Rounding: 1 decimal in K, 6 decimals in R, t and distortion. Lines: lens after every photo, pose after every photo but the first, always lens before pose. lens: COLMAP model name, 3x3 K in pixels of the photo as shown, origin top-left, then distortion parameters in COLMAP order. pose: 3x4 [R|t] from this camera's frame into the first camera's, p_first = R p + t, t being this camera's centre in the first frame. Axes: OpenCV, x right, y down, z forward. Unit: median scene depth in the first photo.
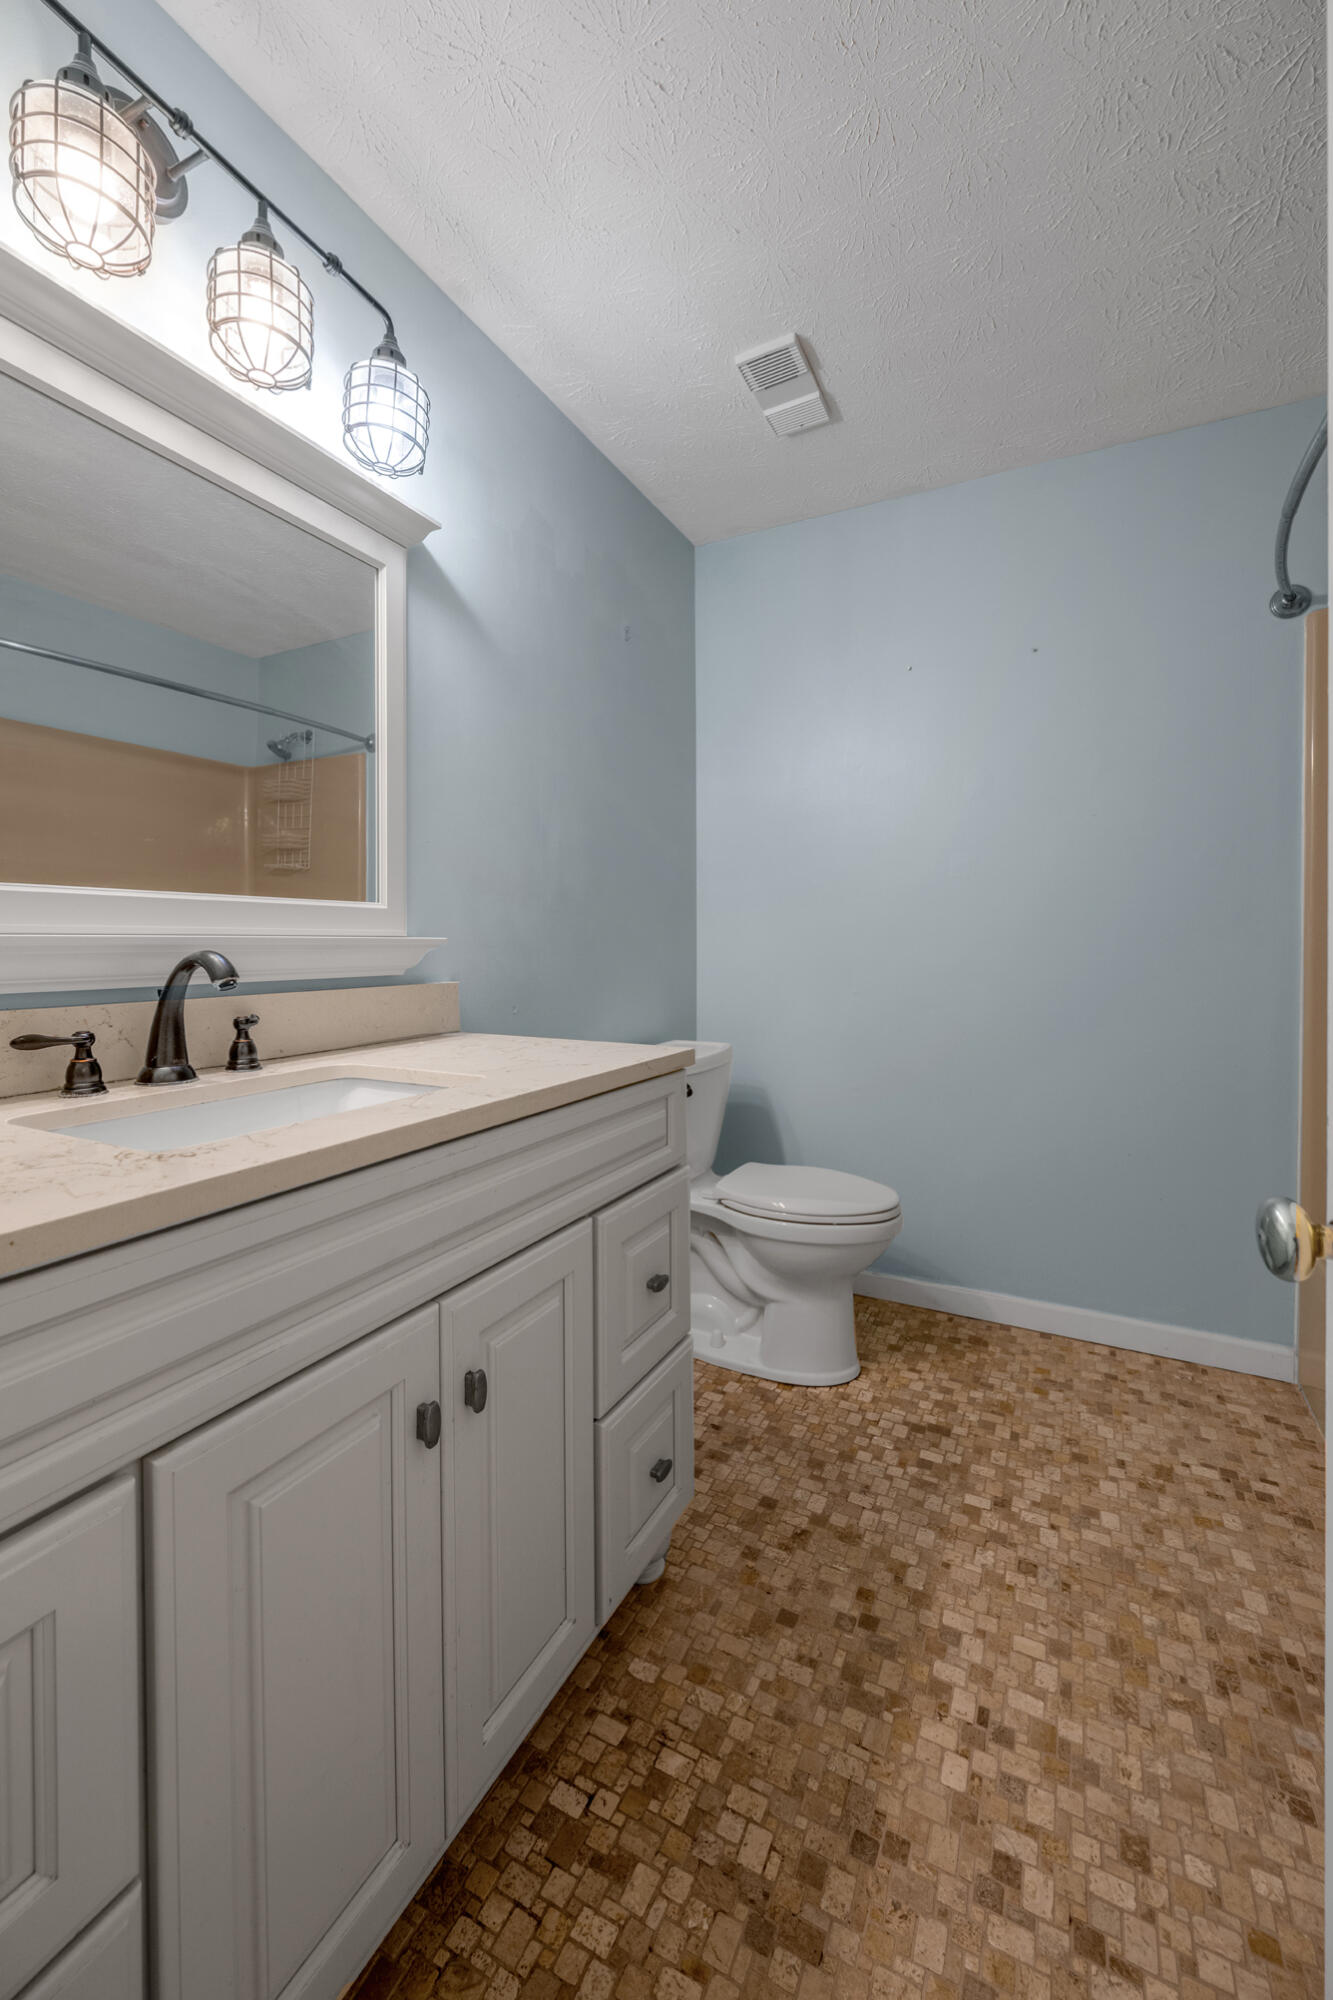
lens RADIAL K [[786.3, 0, 648.2], [0, 786.3, 956.5], [0, 0, 1]] dist [-0.001205, 0.000841]
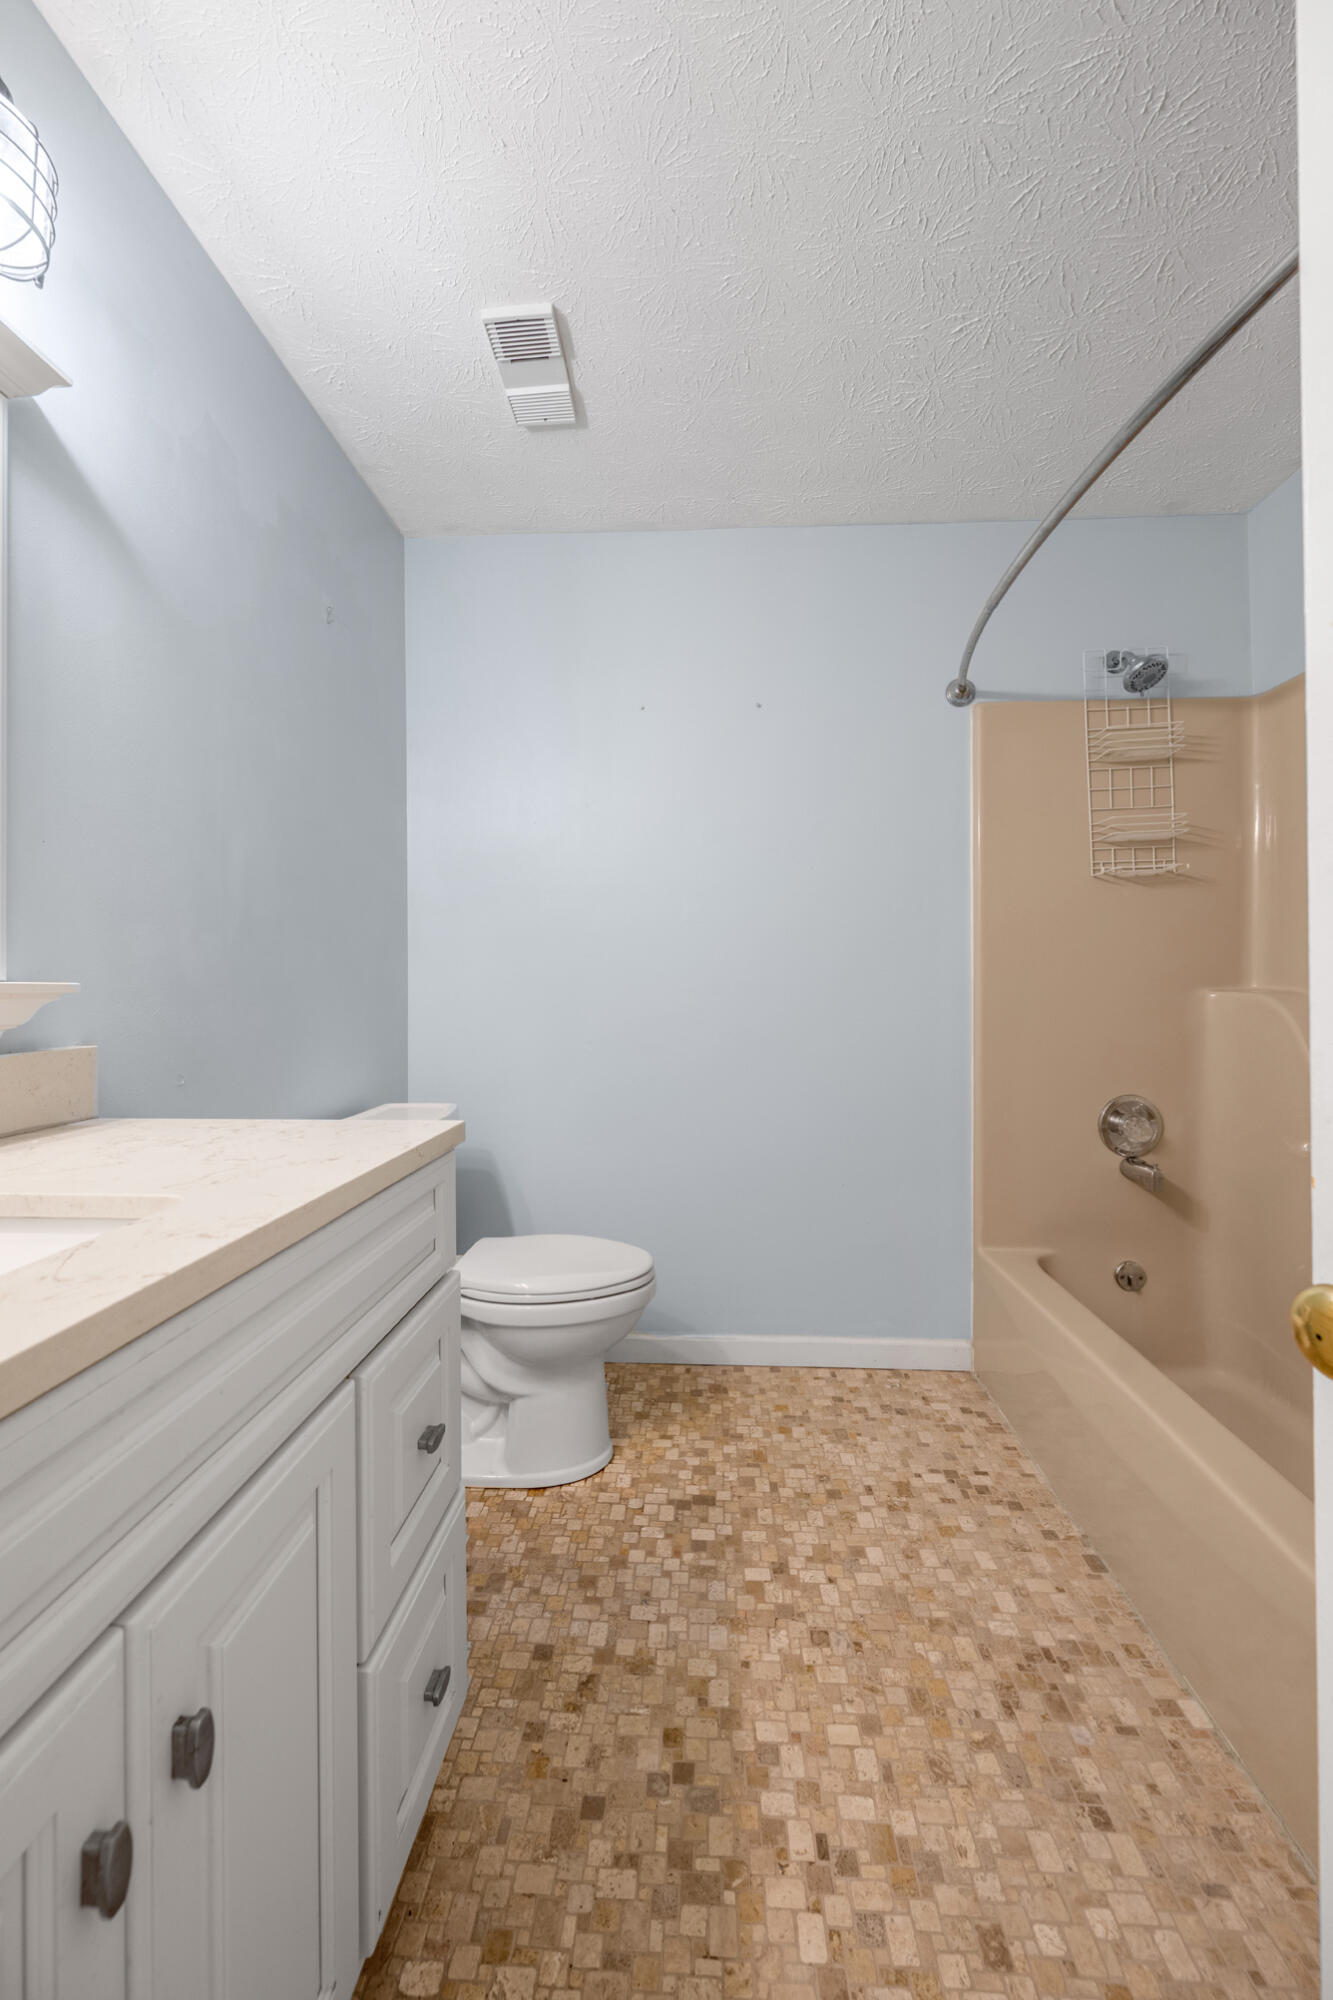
lens RADIAL K [[786.3, 0, 664.3], [0, 786.3, 989.4], [0, 0, 1]] dist [-0.001205, 0.000841]
pose [[0.910149, -0.003729, 0.414264, -0.078518], [0.010847, 0.999831, -0.014831, -0.002989], [-0.414139, 0.017992, 0.910036, 0.171417]]
